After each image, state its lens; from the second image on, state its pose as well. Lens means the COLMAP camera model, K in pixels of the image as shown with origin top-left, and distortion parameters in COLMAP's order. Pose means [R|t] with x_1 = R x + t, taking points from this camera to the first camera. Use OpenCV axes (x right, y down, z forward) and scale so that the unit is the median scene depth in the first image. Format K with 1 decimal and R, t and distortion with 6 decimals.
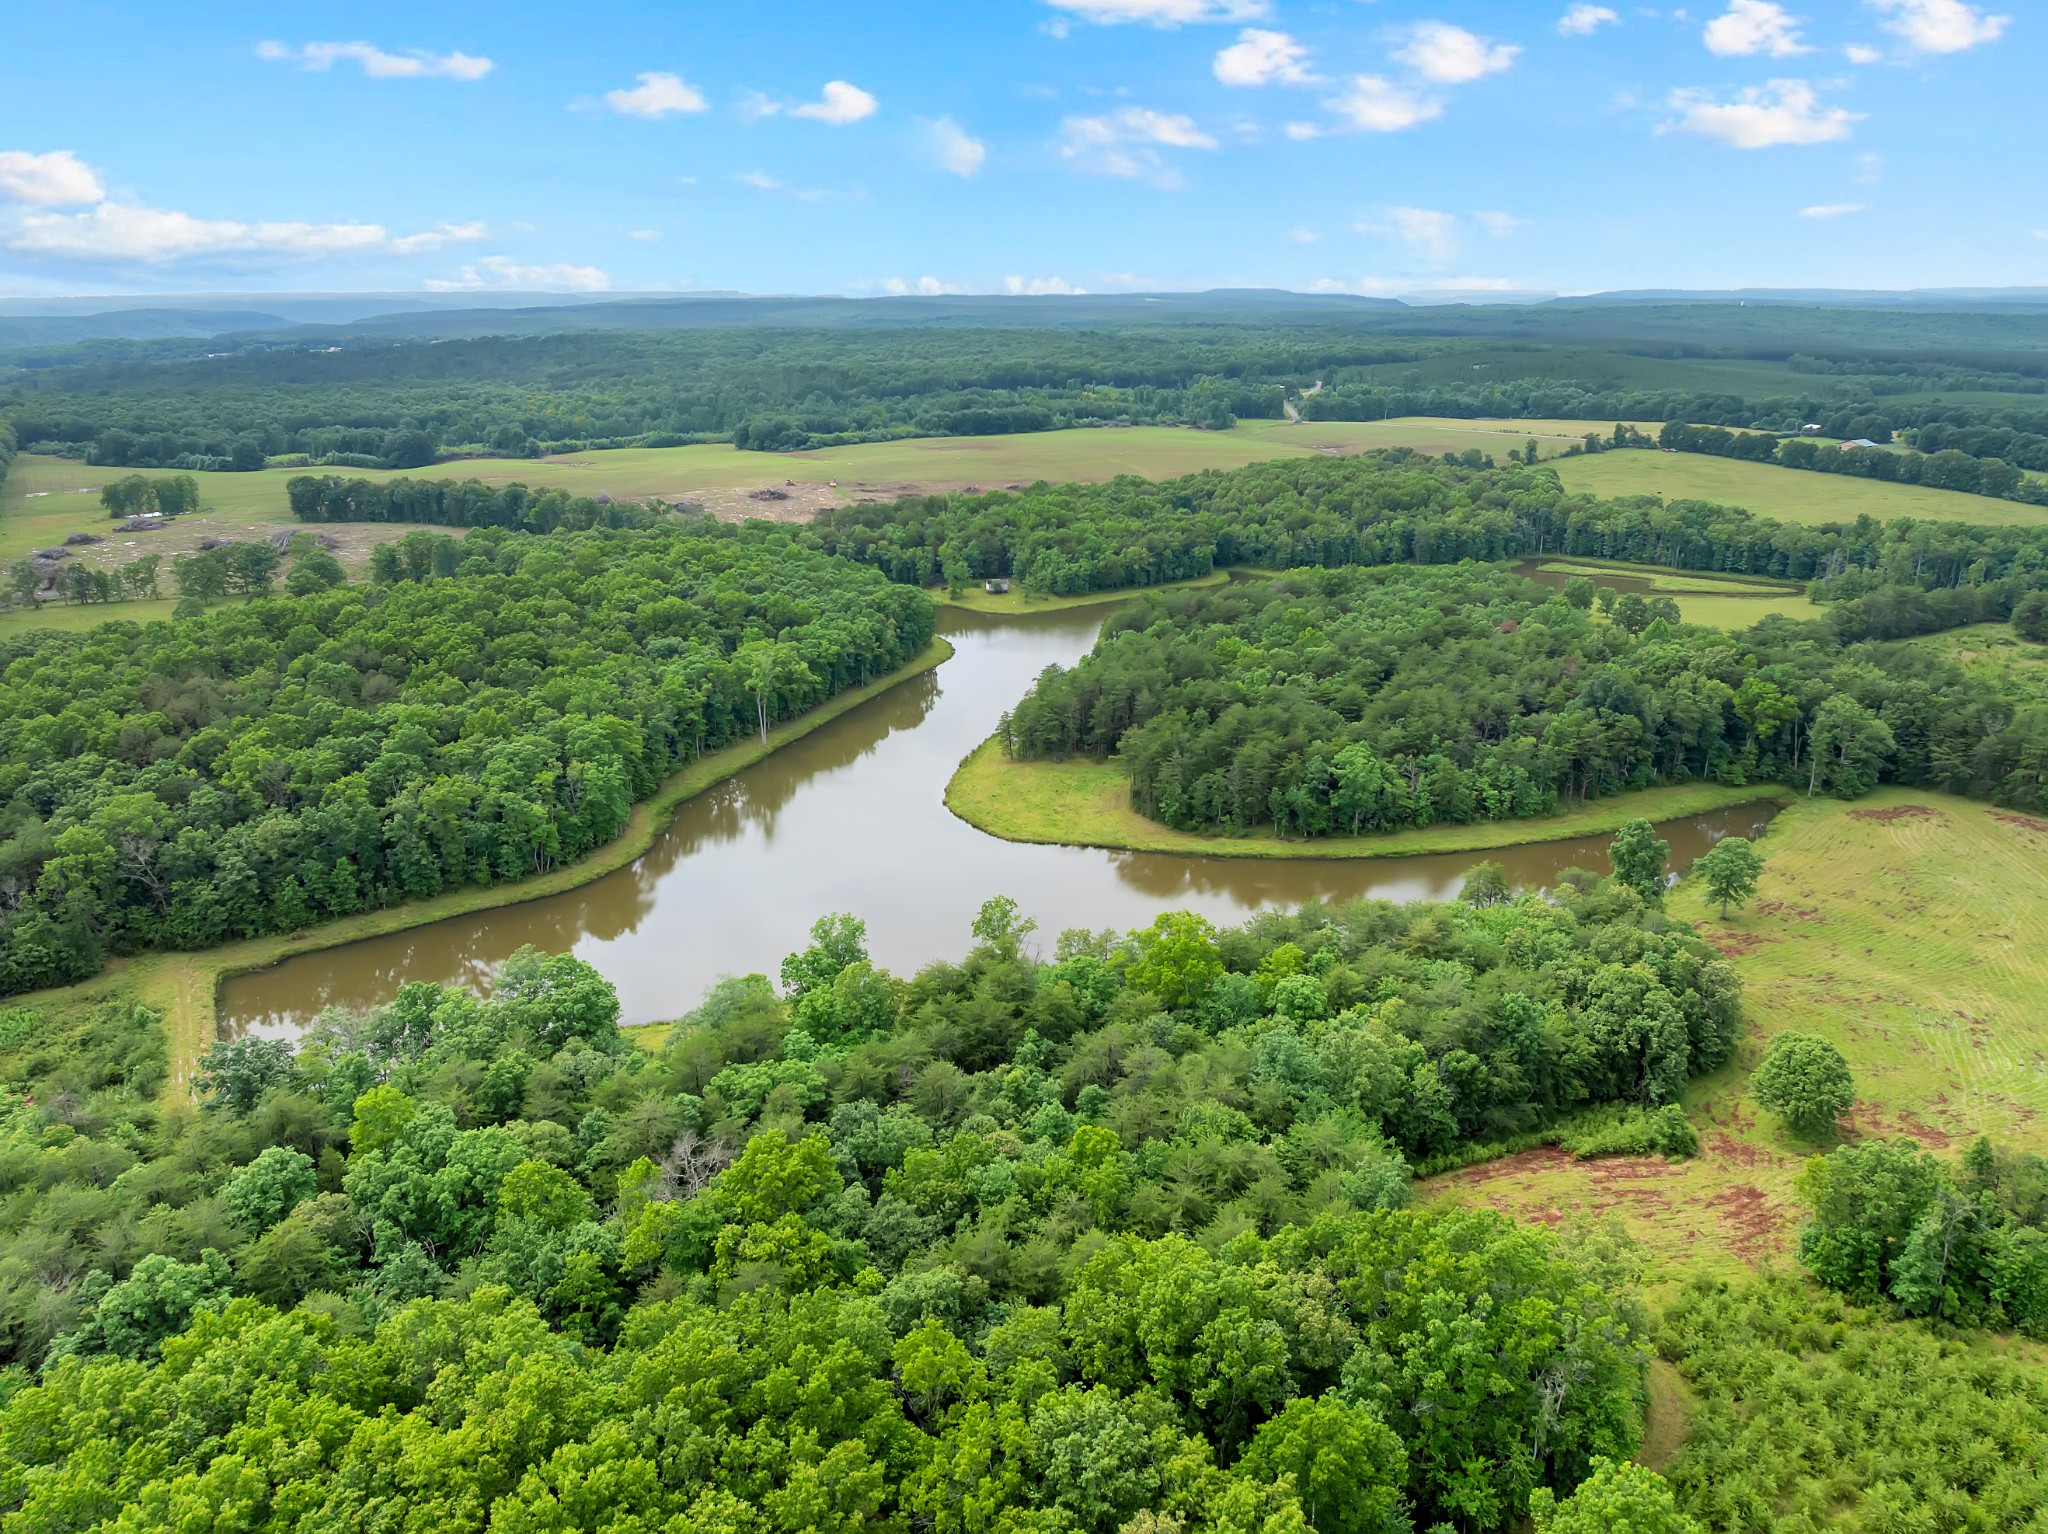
lens RADIAL K [[1533.3, 0, 1084.1], [0, 1533.3, 766.7], [0, 0, 1]] dist [0.000371, -0.001038]
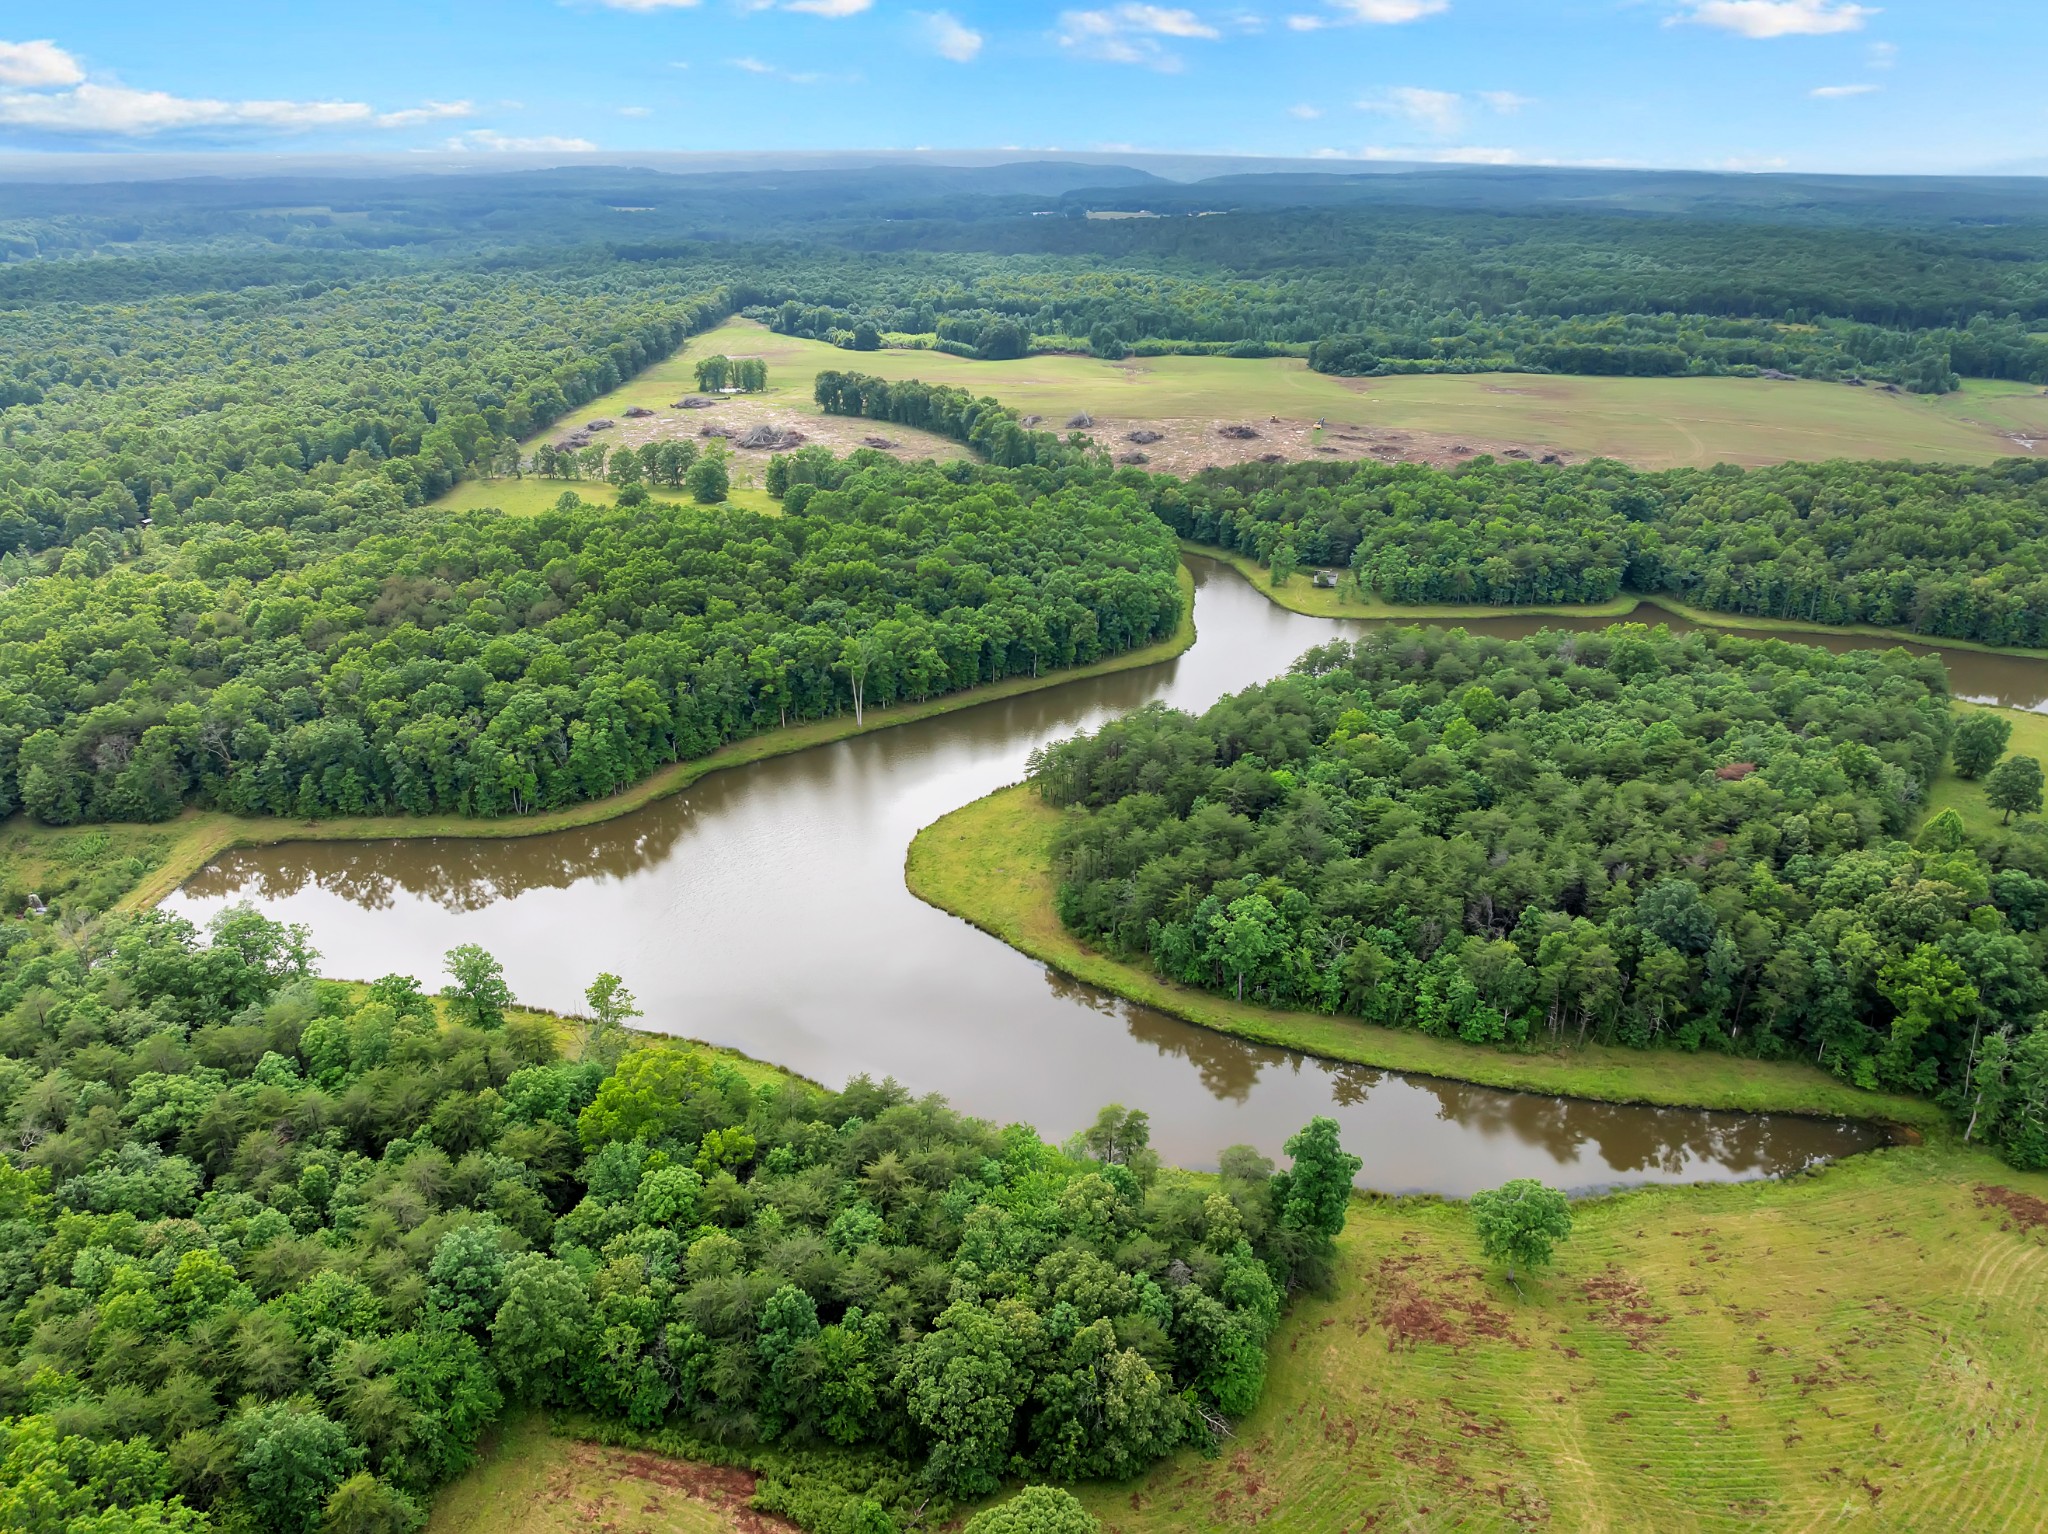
lens RADIAL K [[1533.3, 0, 1084.1], [0, 1533.3, 766.7], [0, 0, 1]] dist [0.000371, -0.001038]
pose [[0.836615, 0.228933, -0.497659, 0.268991], [-0.183779, 0.973132, 0.138709, -0.097316], [0.516043, -0.024587, 0.856210, 0.128846]]
